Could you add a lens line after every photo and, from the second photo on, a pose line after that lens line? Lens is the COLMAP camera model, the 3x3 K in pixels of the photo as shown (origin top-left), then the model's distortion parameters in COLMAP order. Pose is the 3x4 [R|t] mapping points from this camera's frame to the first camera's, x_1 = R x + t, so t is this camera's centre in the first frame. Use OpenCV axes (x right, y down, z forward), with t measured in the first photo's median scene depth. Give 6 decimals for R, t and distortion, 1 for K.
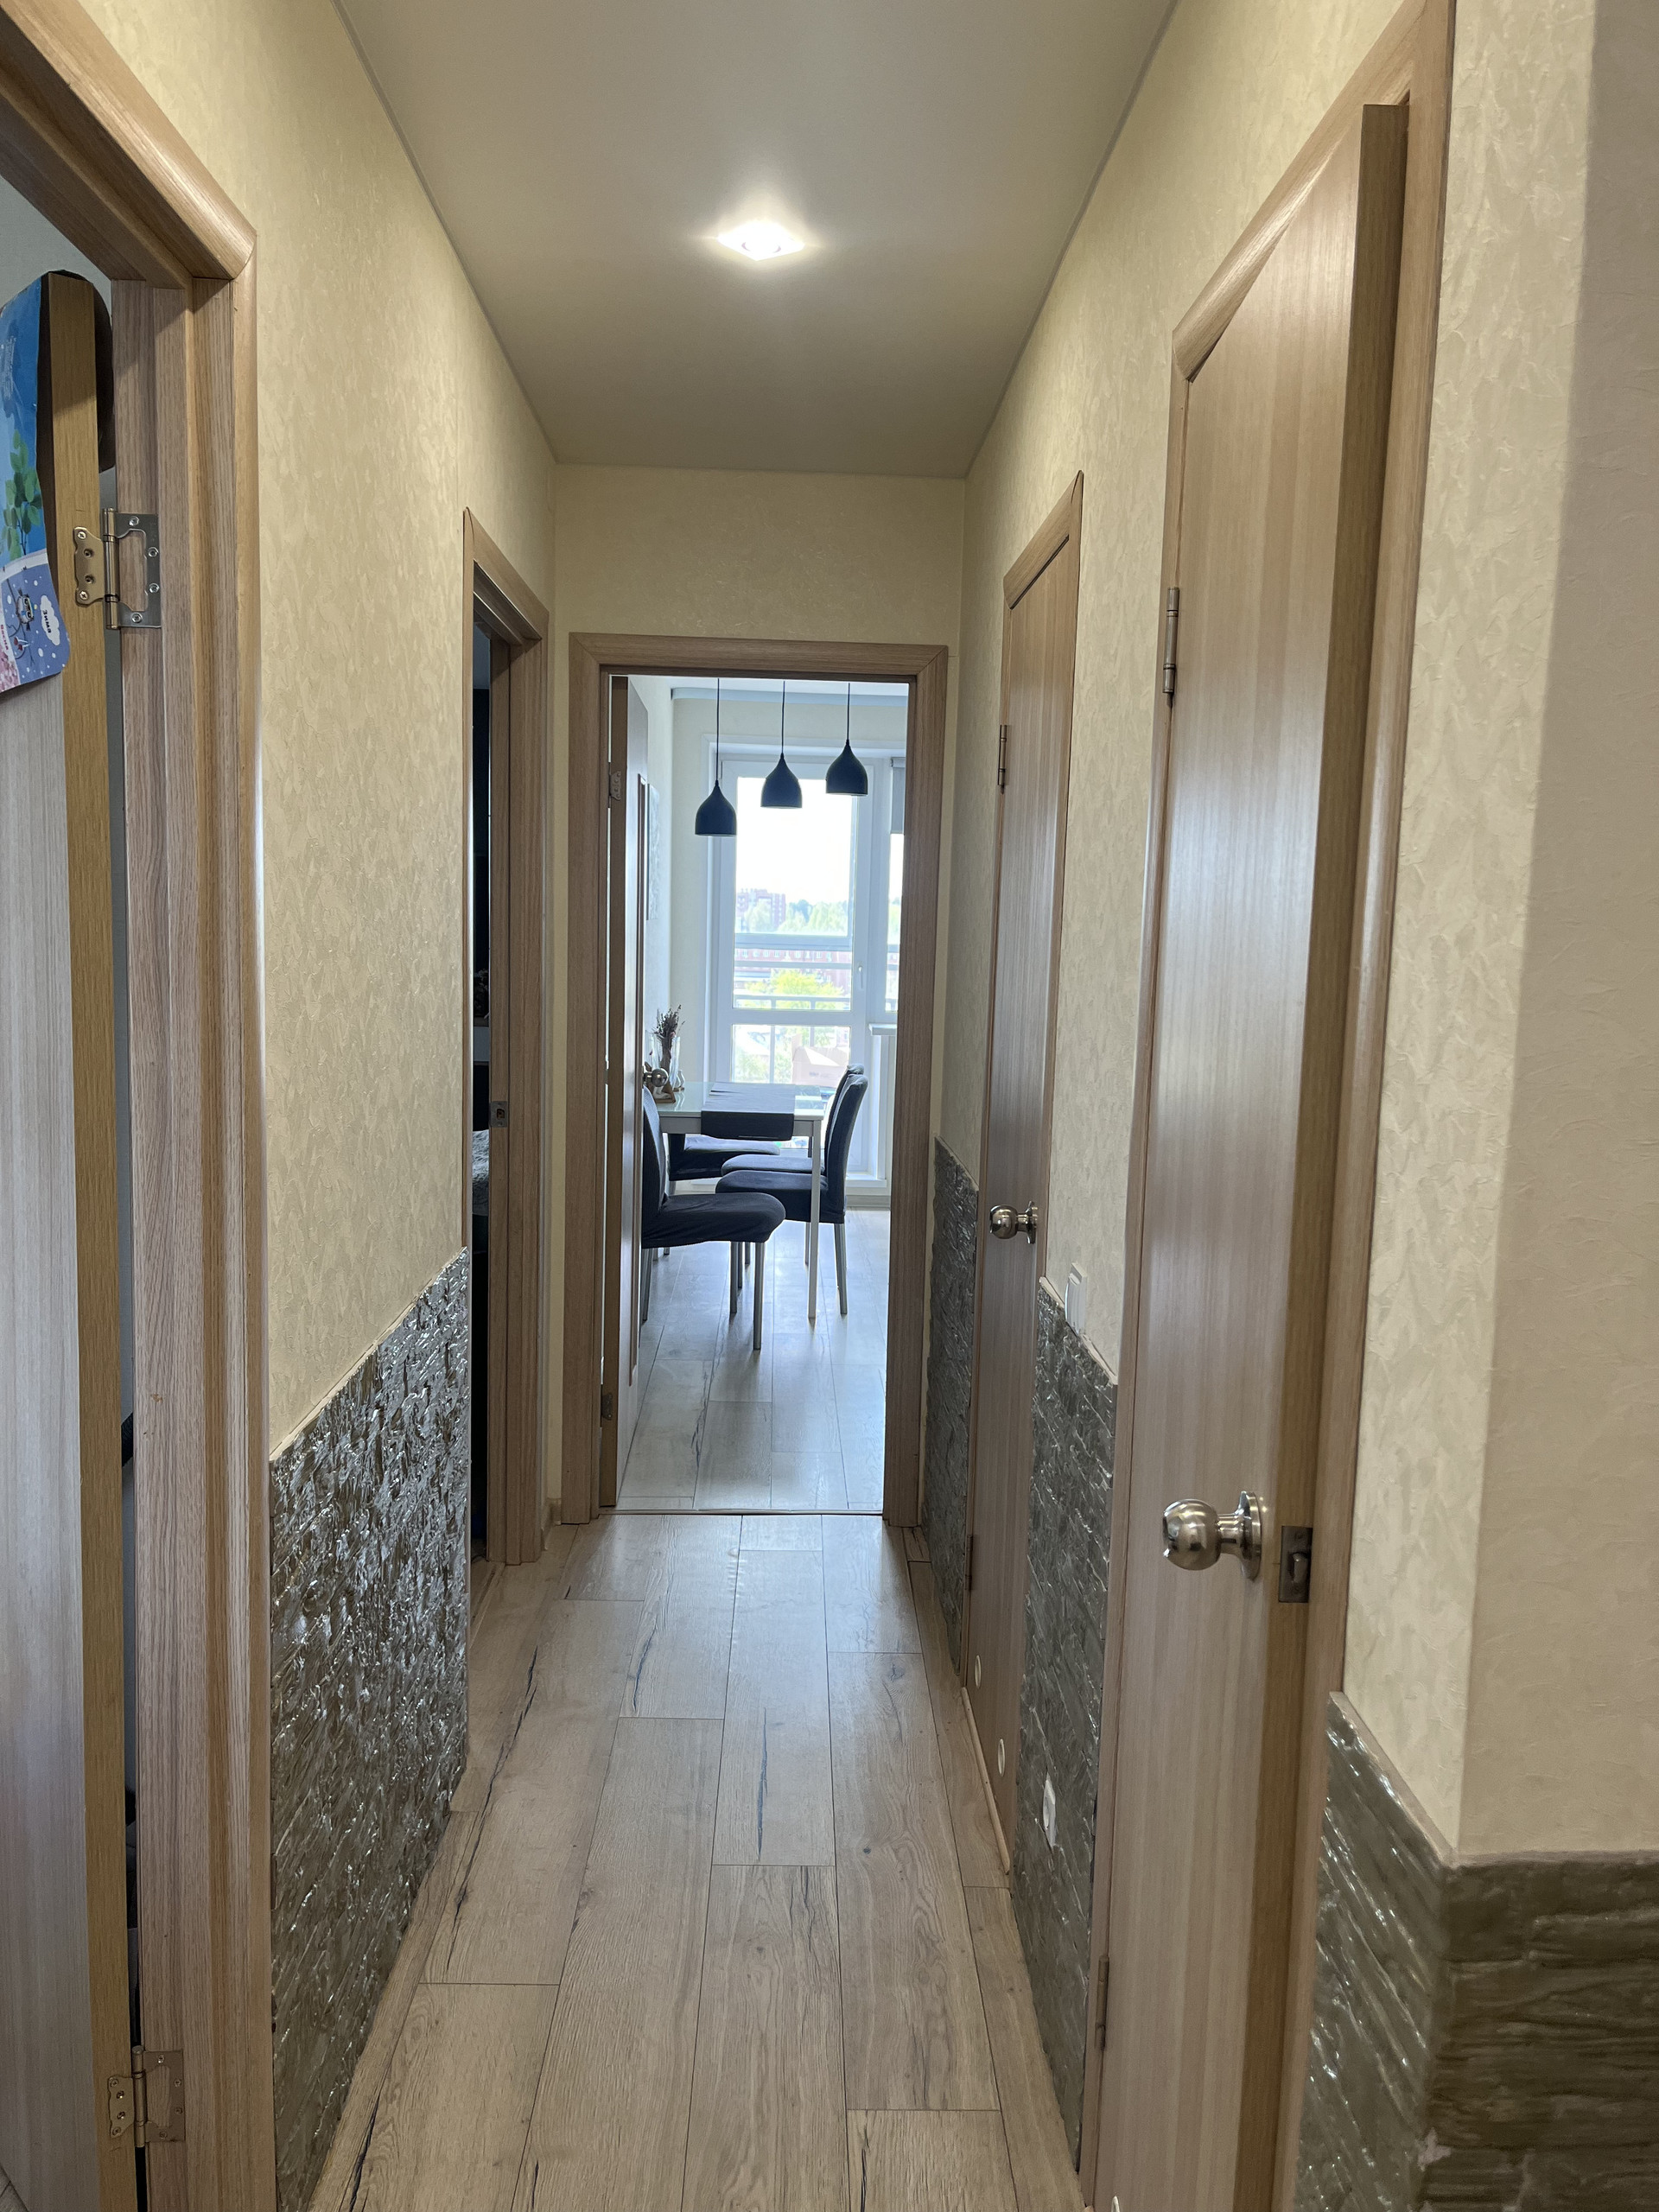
lens RADIAL K [[1693.8, 0, 825.9], [0, 1693.8, 1104.4], [0, 0, 1]] dist [0.038371, -0.033346]
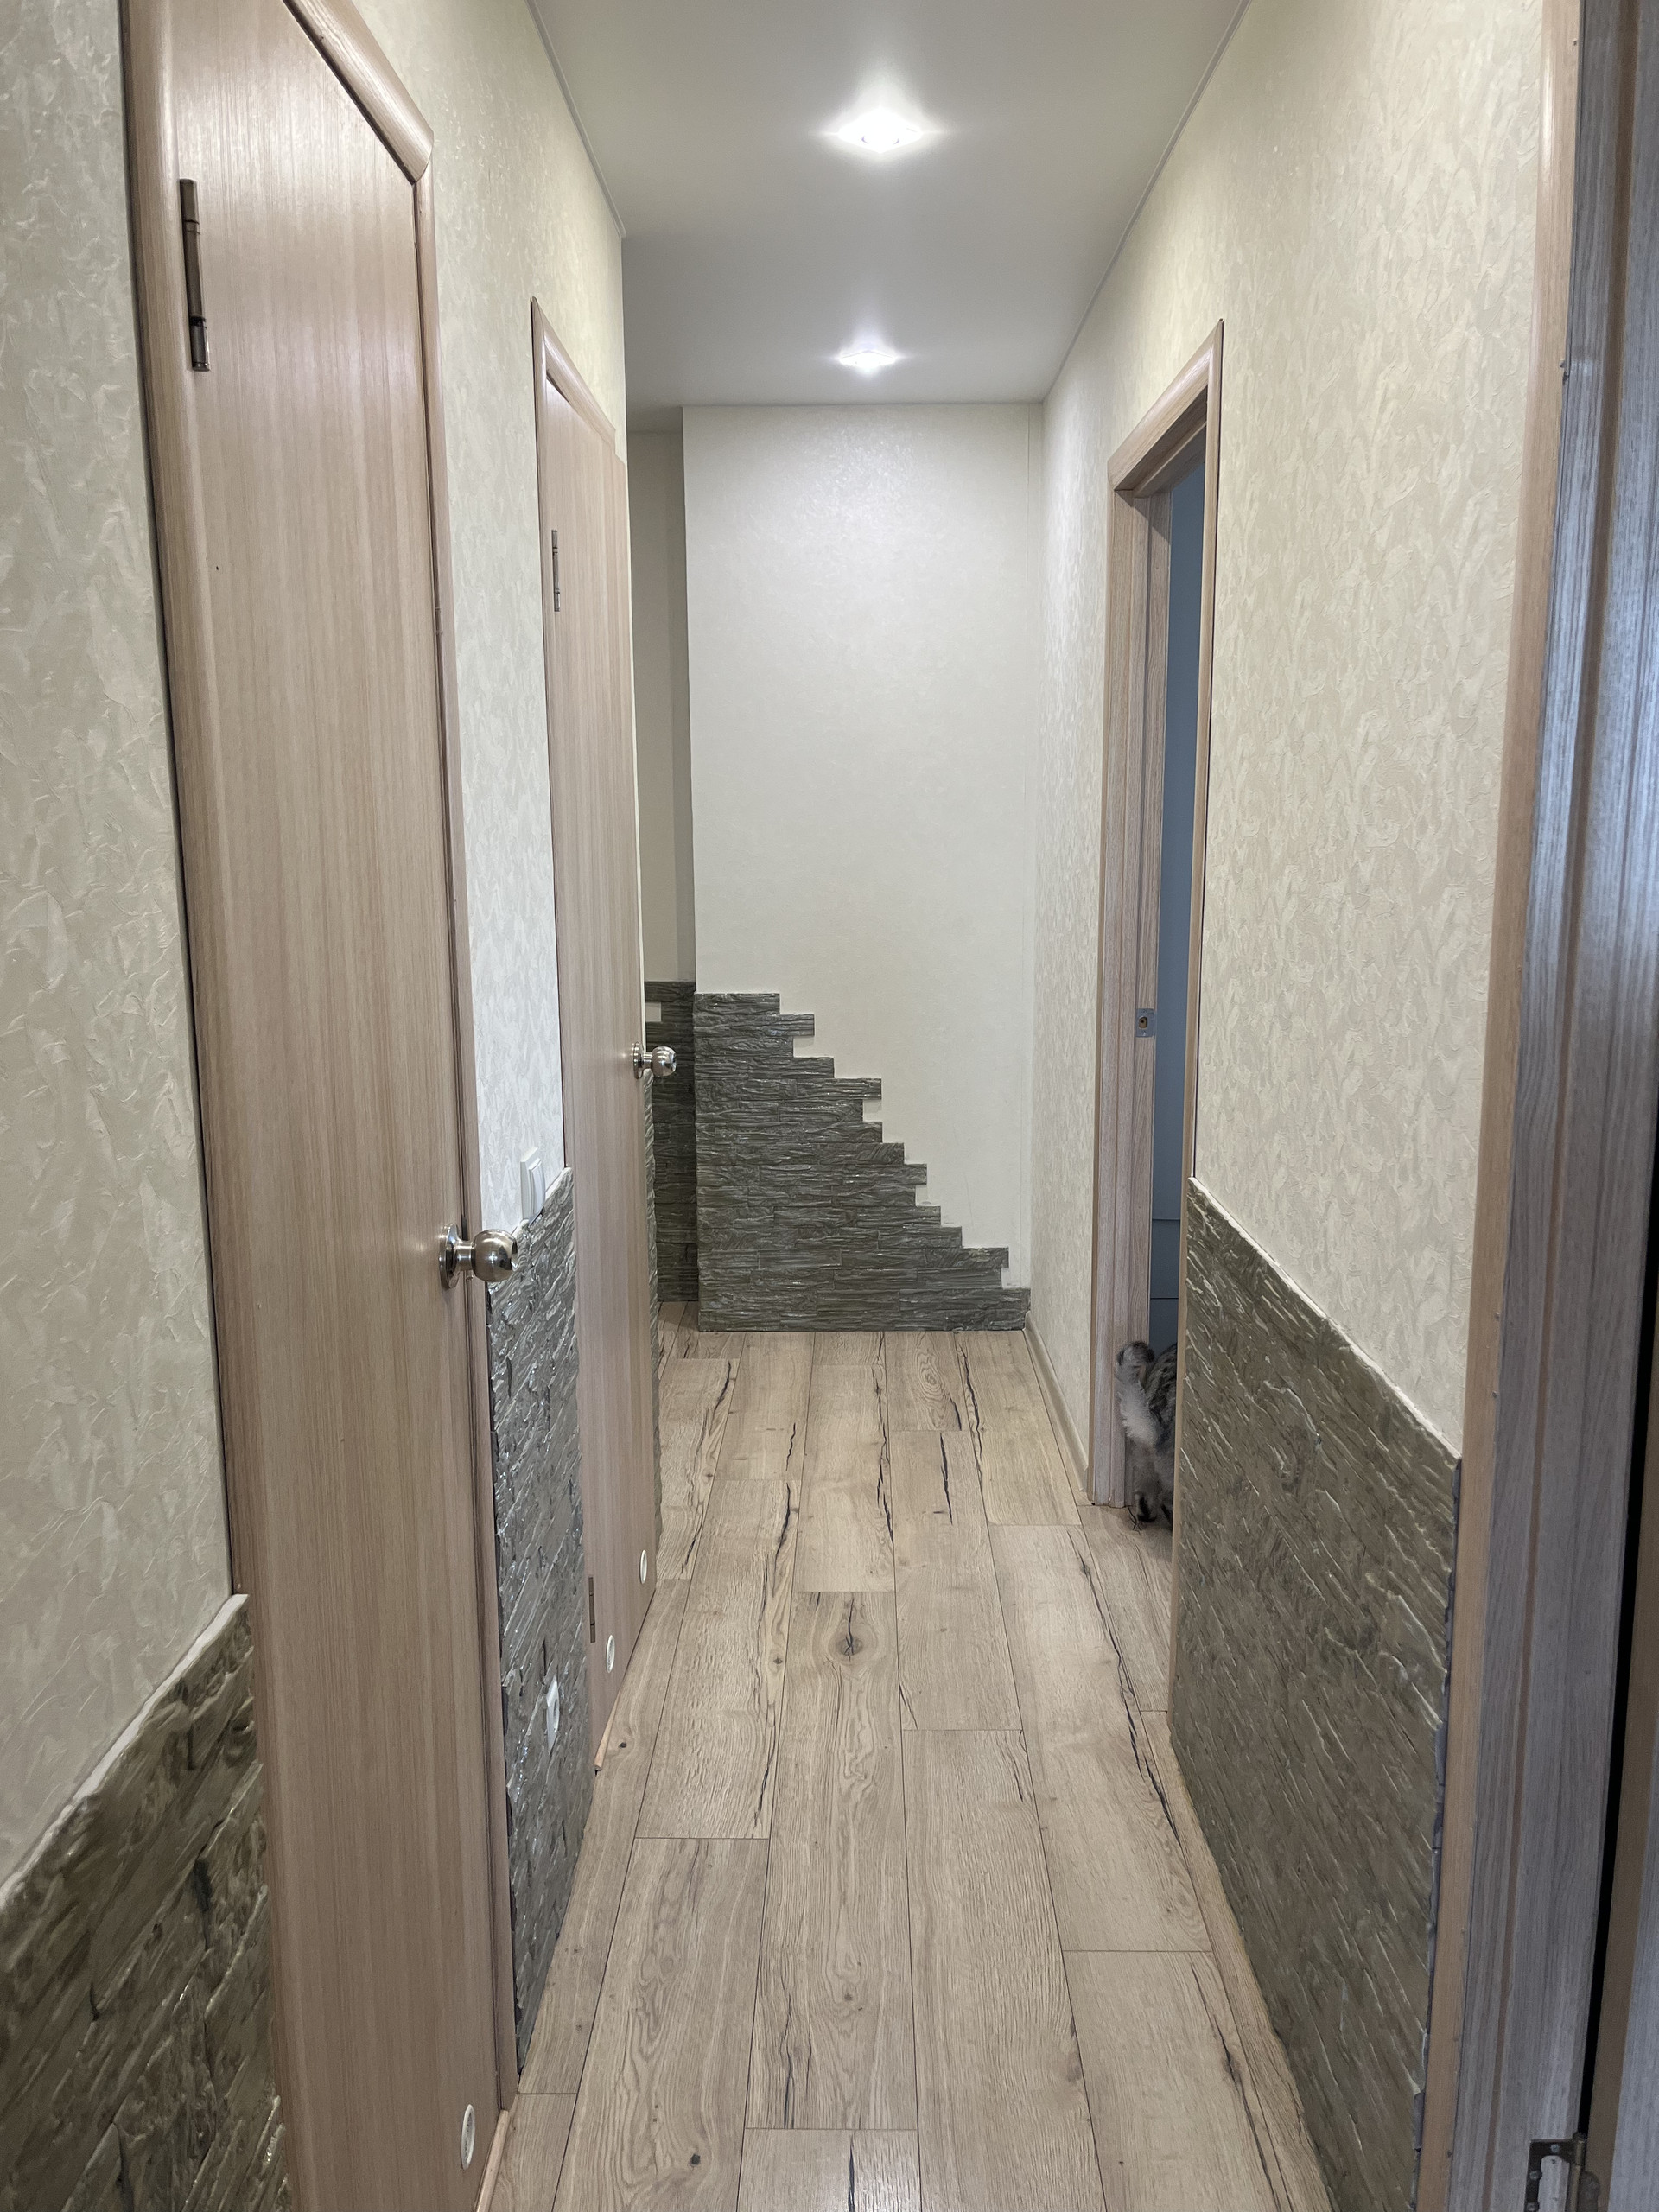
lens RADIAL K [[1693.8, 0, 823.8], [0, 1693.8, 1107.7], [0, 0, 1]] dist [0.038371, -0.033346]
pose [[-0.998800, -0.035341, 0.033901, -0.044113], [-0.024138, 0.957592, 0.287115, -0.202986], [-0.042610, 0.285952, -0.957296, 1.888871]]
